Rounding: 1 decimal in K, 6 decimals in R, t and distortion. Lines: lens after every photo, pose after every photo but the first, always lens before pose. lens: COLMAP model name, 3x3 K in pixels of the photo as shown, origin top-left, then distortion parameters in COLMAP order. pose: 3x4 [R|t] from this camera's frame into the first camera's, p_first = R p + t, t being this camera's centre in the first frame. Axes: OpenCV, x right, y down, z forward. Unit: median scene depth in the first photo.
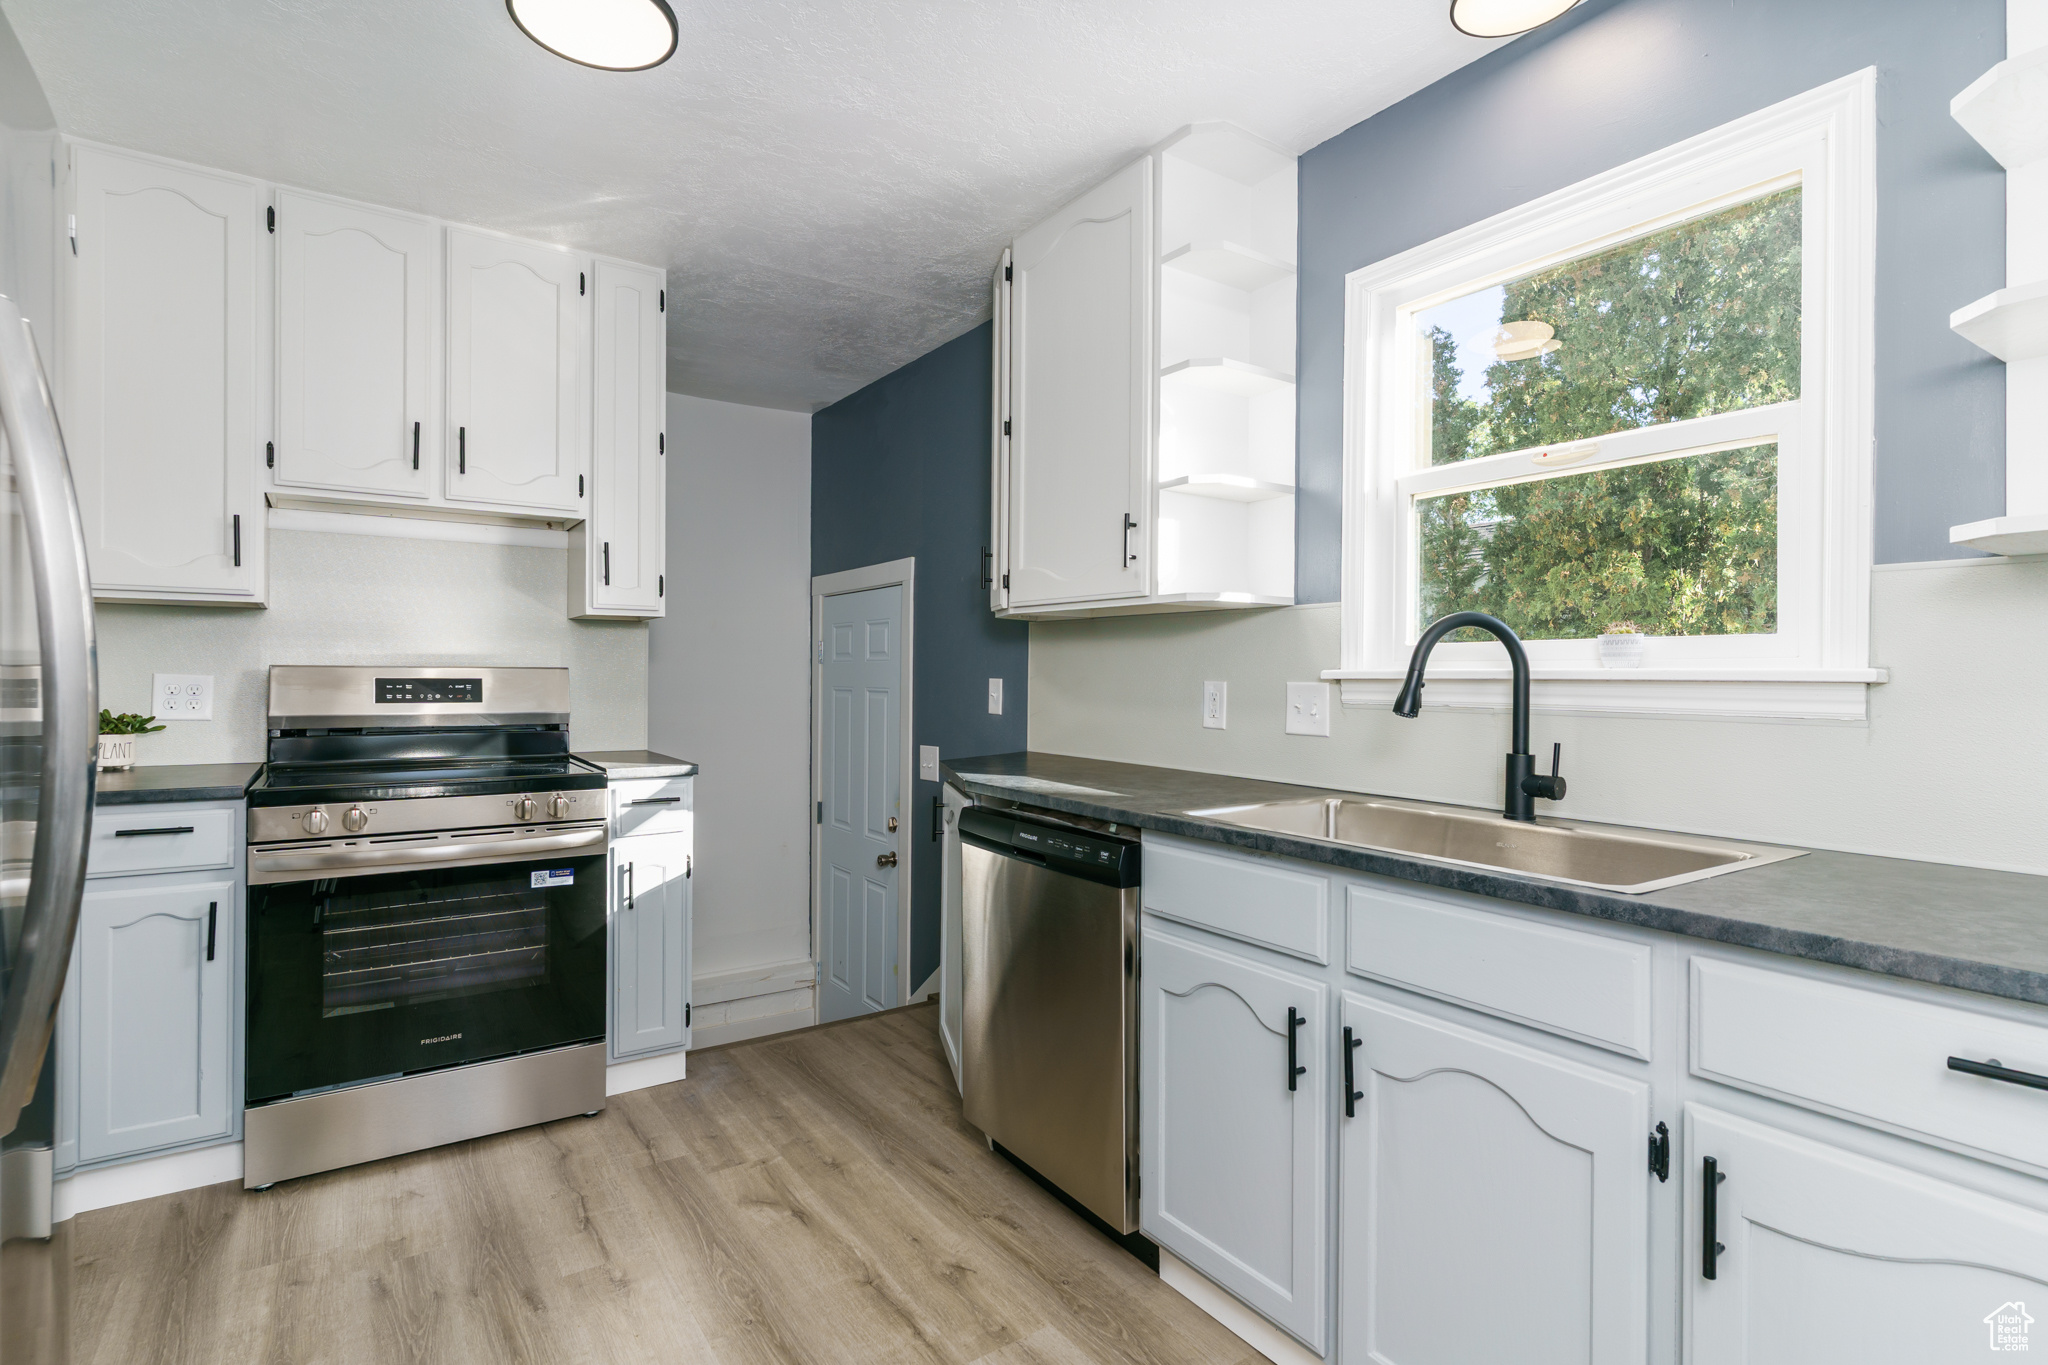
lens RADIAL K [[985.0, 0, 1021.7], [0, 985.0, 676.1], [0, 0, 1]] dist [0.003430, -0.000318]
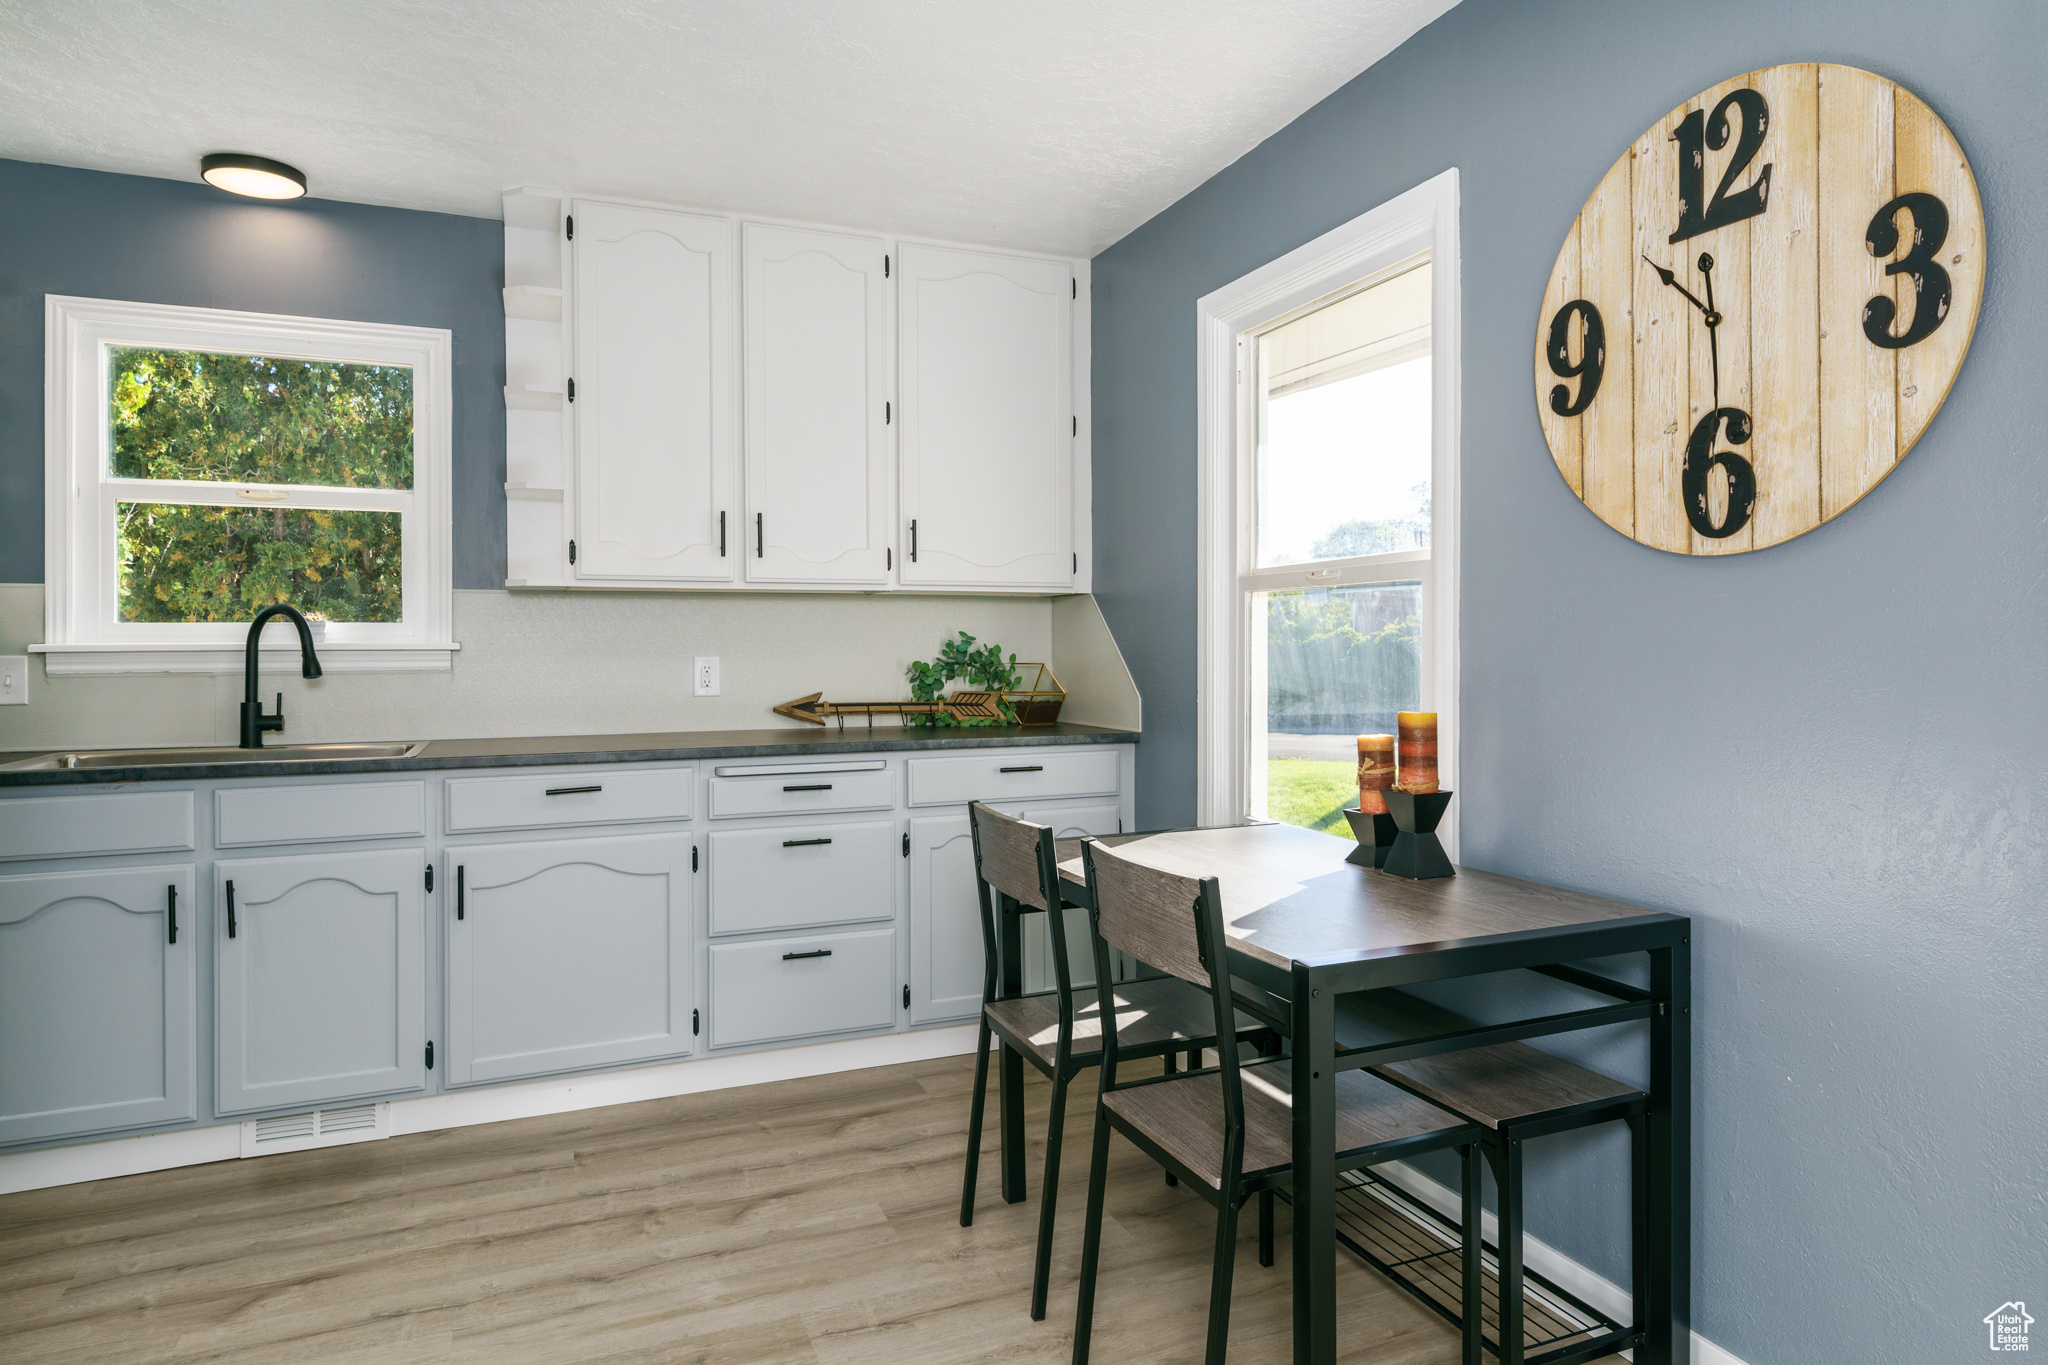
lens RADIAL K [[1195.2, 0, 1031.6], [0, 1195.2, 648.5], [0, 0, 1]] dist [0.003860, 0.000927]
pose [[0.202692, -0.009390, 0.979198, -0.541382], [0.005141, 0.999950, 0.008525, -0.004848], [-0.979229, 0.003306, 0.202730, -0.260439]]
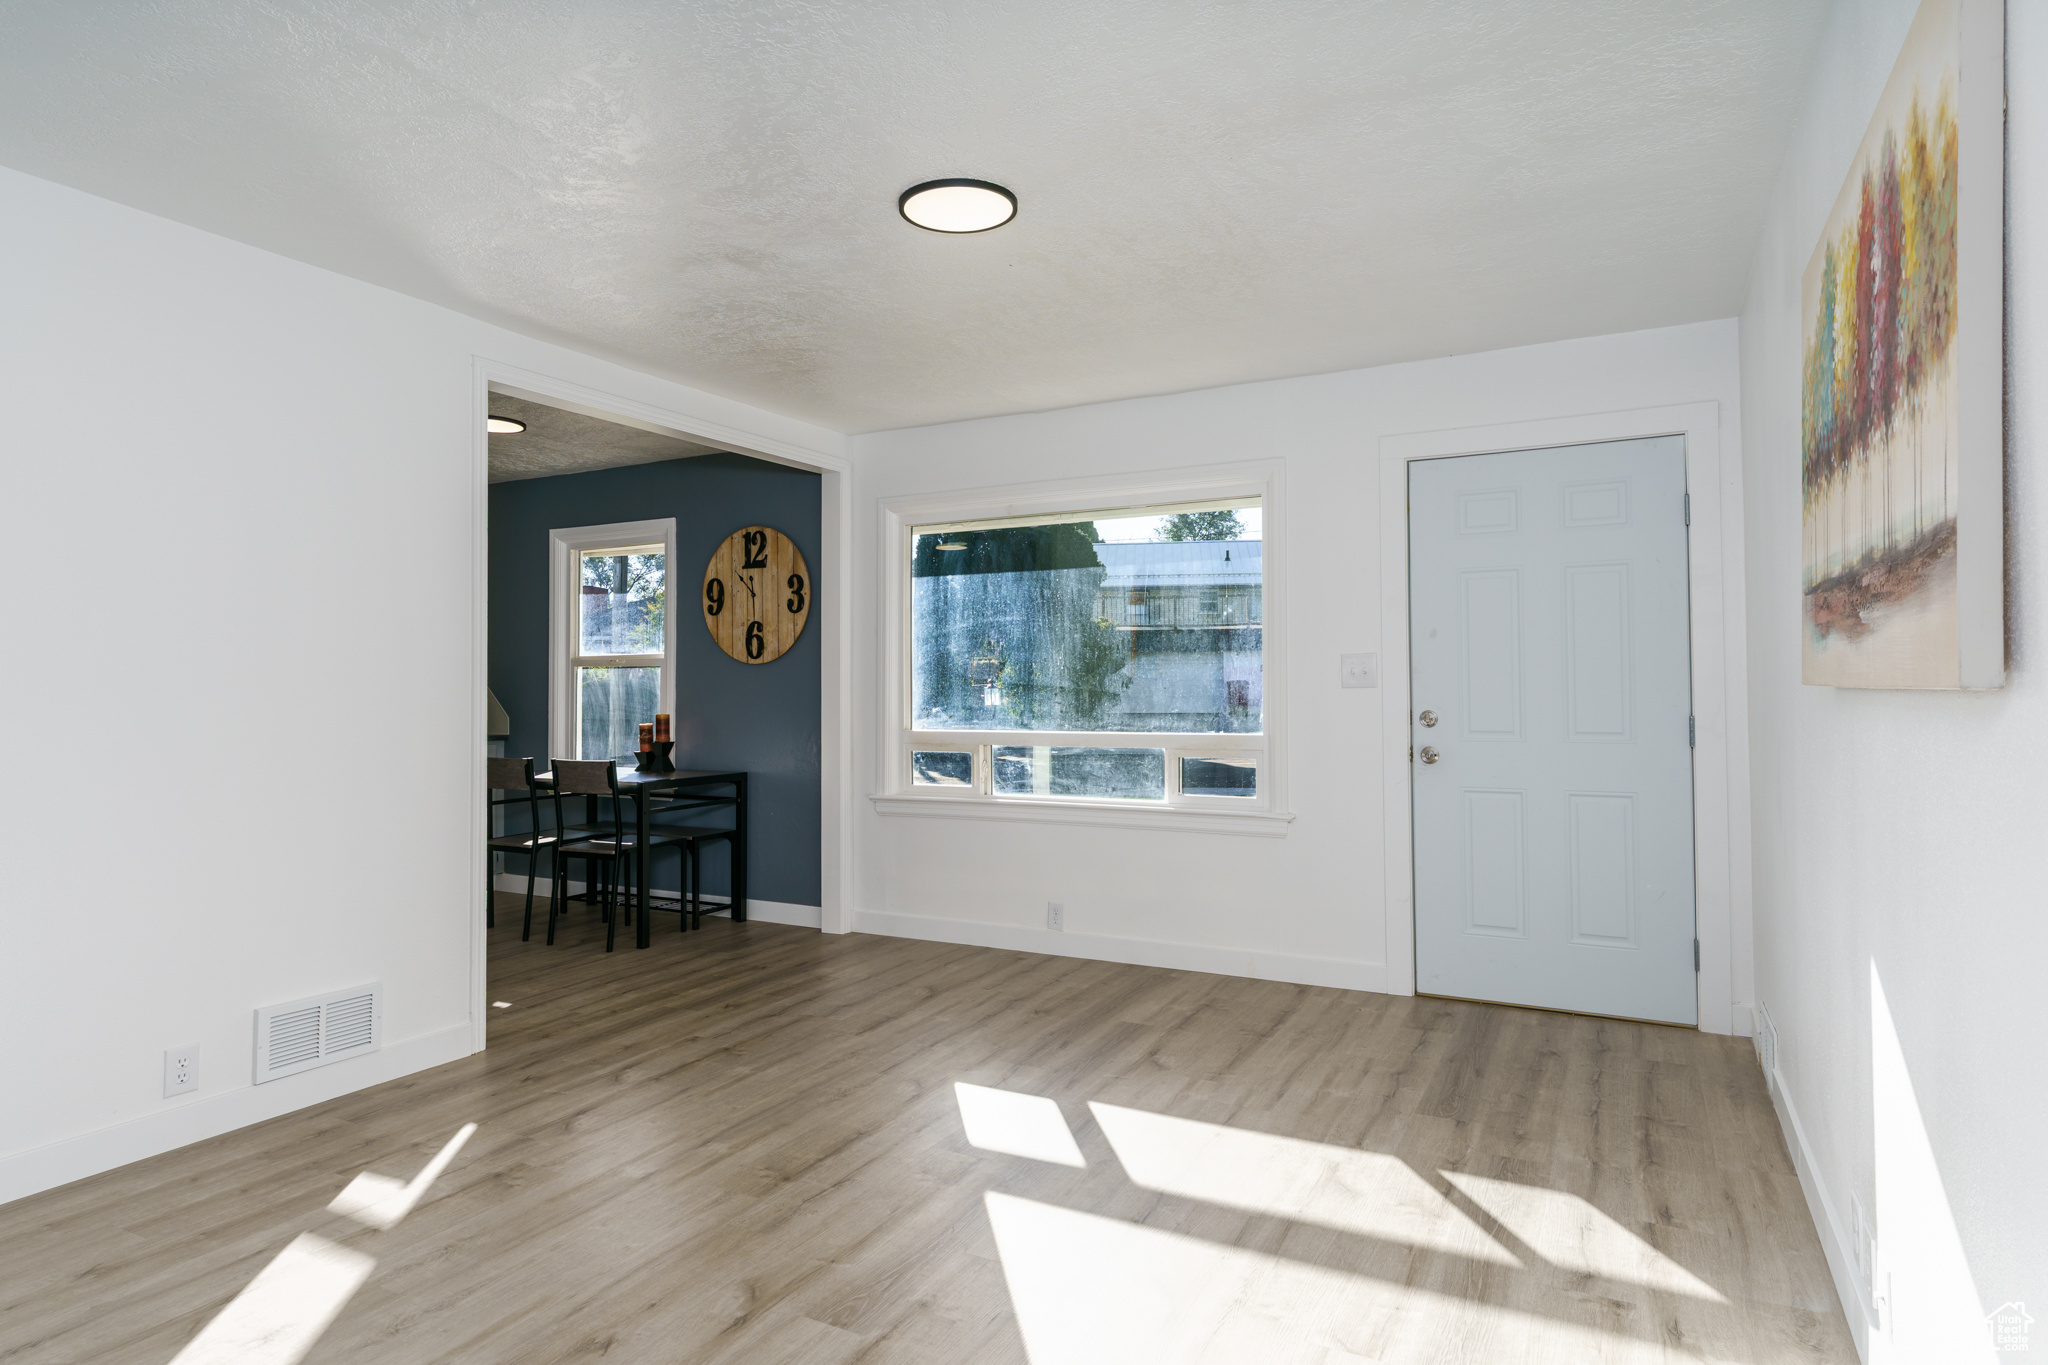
lens RADIAL K [[1142.8, 0, 1022.9], [0, 1142.8, 666.3], [0, 0, 1]] dist [0.001847, 0.000437]
pose [[-0.464478, 0.012461, 0.885497, -1.725447], [0.001209, 0.999909, -0.013437, -0.013481], [-0.885584, -0.005171, -0.464451, 0.002455]]
